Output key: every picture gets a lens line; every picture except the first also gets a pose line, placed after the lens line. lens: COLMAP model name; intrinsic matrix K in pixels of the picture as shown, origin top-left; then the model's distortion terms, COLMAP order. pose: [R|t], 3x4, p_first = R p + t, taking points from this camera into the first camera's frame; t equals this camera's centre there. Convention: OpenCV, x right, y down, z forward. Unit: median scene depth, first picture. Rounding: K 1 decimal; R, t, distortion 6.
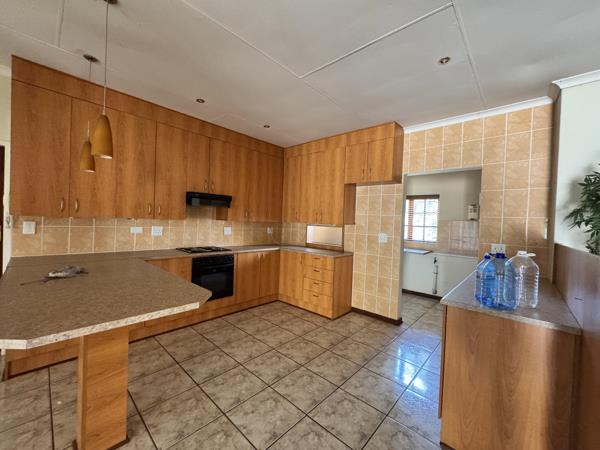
lens RADIAL K [[240.4, 0, 300.0], [0, 240.4, 225.0], [0, 0, 1]] dist [-0.000454, 0.000135]
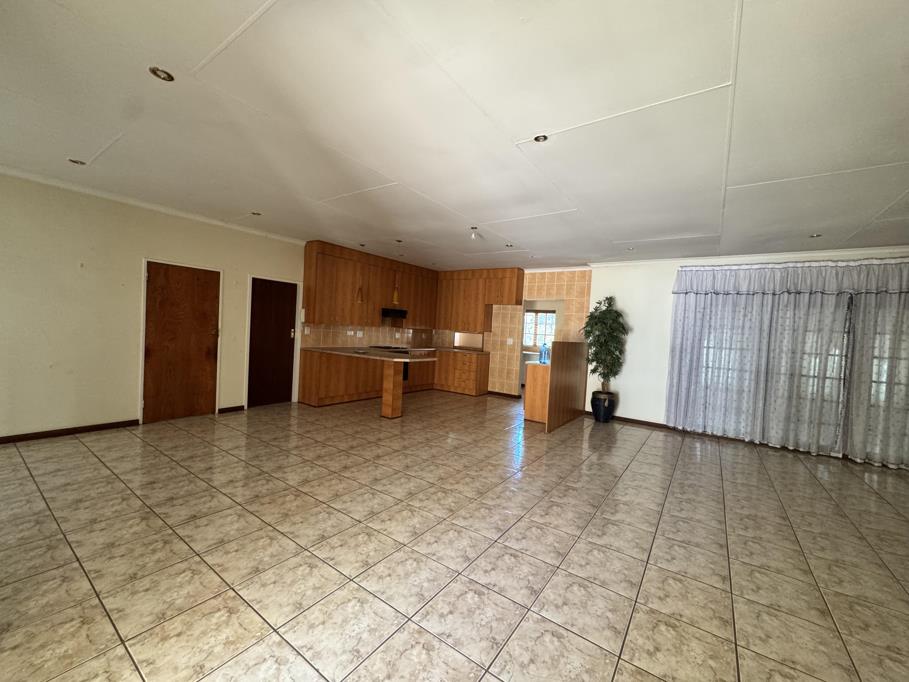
lens RADIAL K [[364.1, 0, 454.5], [0, 364.1, 341.0], [0, 0, 1]] dist [-0.000454, 0.000135]
pose [[0.991722, 0.013522, 0.127687, -0.263533], [-0.016408, 0.999633, 0.021575, 0.007867], [-0.127348, -0.023492, 0.991580, -1.111915]]
